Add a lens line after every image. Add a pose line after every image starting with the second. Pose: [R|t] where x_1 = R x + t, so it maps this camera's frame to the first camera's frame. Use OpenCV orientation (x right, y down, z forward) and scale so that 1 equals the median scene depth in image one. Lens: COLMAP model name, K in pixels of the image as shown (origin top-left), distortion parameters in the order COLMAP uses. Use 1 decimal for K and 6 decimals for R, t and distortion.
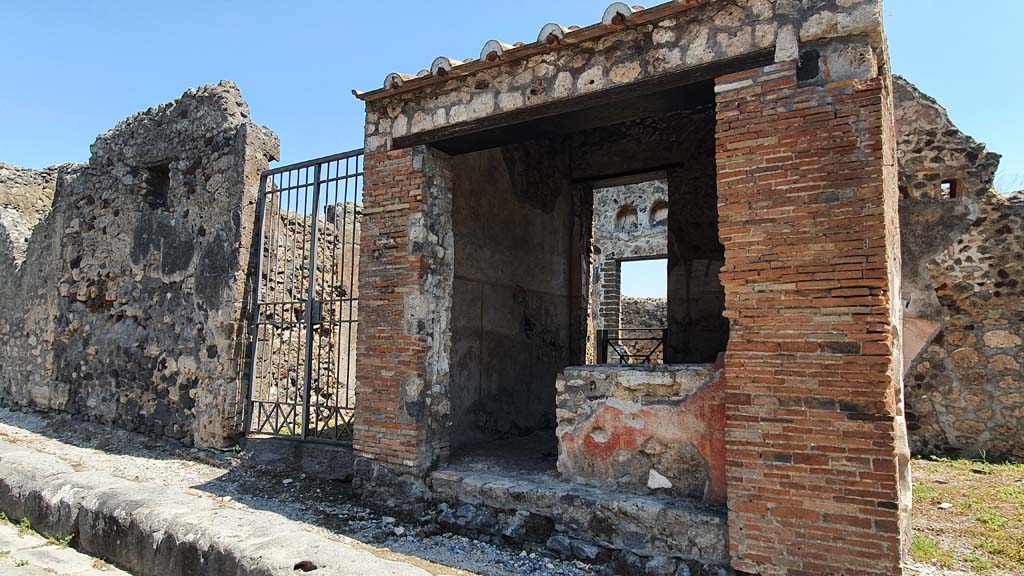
lens RADIAL K [[614.2, 0, 510.7], [0, 614.2, 296.7], [0, 0, 1]] dist [-0.017921, 0.000829]
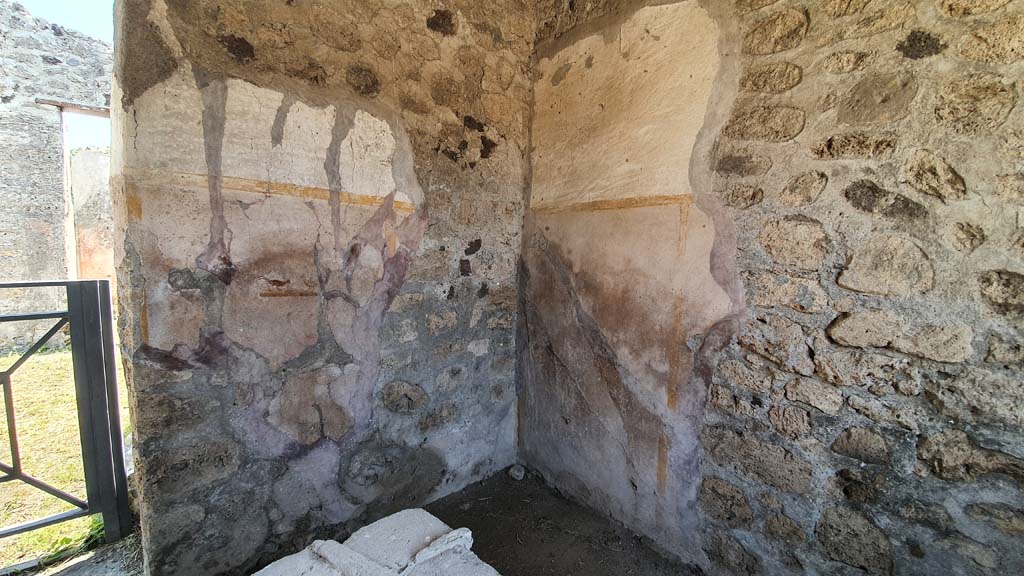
lens RADIAL K [[404.5, 0, 506.9], [0, 404.5, 286.4], [0, 0, 1]] dist [0.009940, -0.015547]
pose [[0.288289, -0.087158, 0.953568, 0.147379], [-0.090831, 0.988869, 0.117846, 0.011898], [-0.953226, -0.120587, 0.277164, 0.918666]]
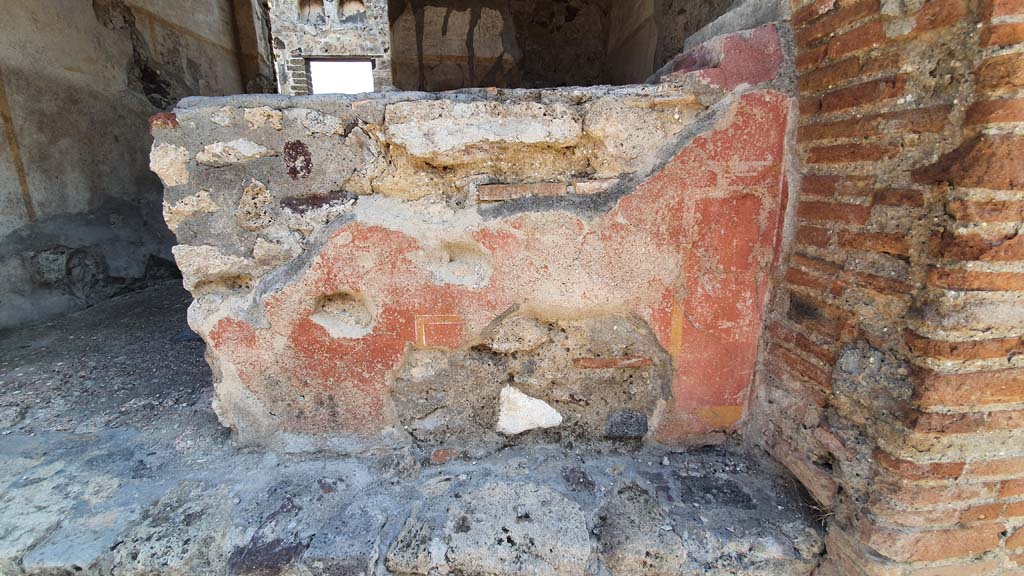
lens RADIAL K [[404.5, 0, 505.9], [0, 404.5, 283.9], [0, 0, 1]] dist [0.009940, -0.015547]
pose [[0.822379, -0.165020, 0.544482, 0.072598], [-0.036725, 0.939619, 0.340247, 0.094970], [-0.567753, -0.299808, 0.766663, 0.562884]]
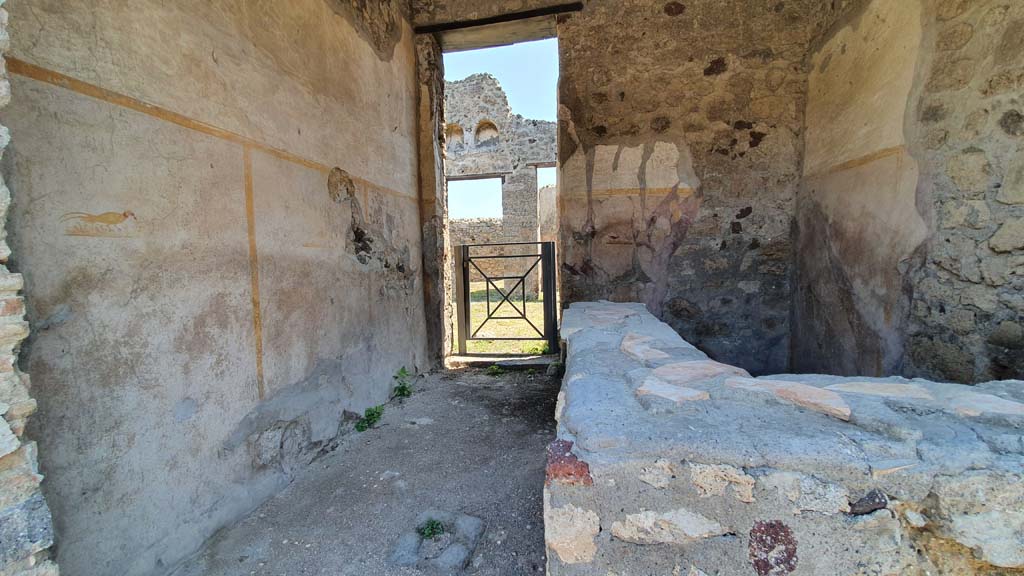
lens RADIAL K [[404.5, 0, 507.3], [0, 404.5, 284.4], [0, 0, 1]] dist [0.009940, -0.015547]
pose [[0.927284, -0.062751, 0.369061, 0.014191], [0.007148, 0.988639, 0.150138, 0.034408], [-0.374289, -0.136582, 0.917198, 0.672253]]
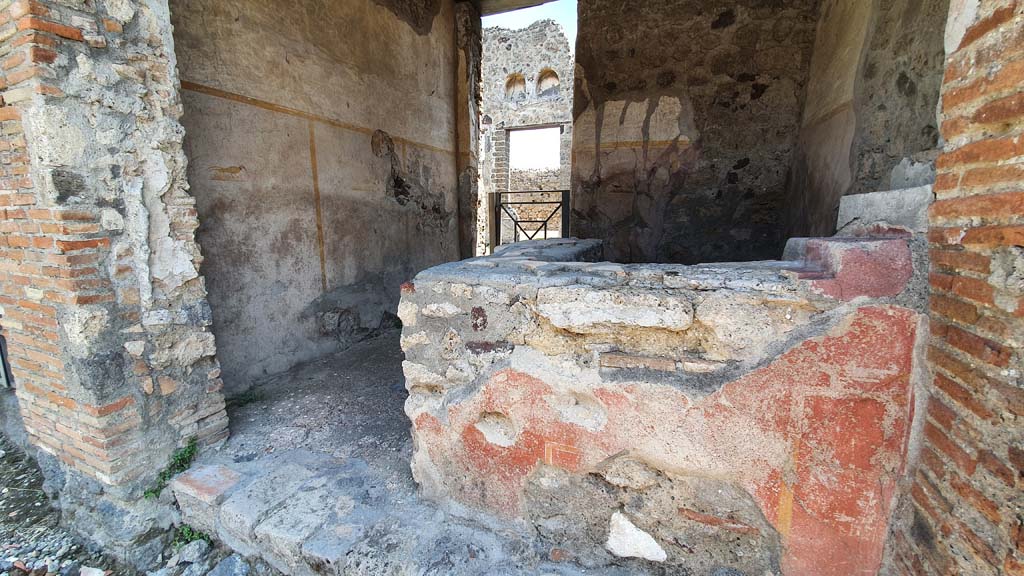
lens RADIAL K [[404.5, 0, 505.8], [0, 404.5, 285.7], [0, 0, 1]] dist [0.009940, -0.015547]
pose [[0.984157, -0.052540, 0.169337, 0.076362], [0.005160, 0.963168, 0.268852, 0.033919], [-0.177225, -0.263719, 0.948179, 0.531395]]
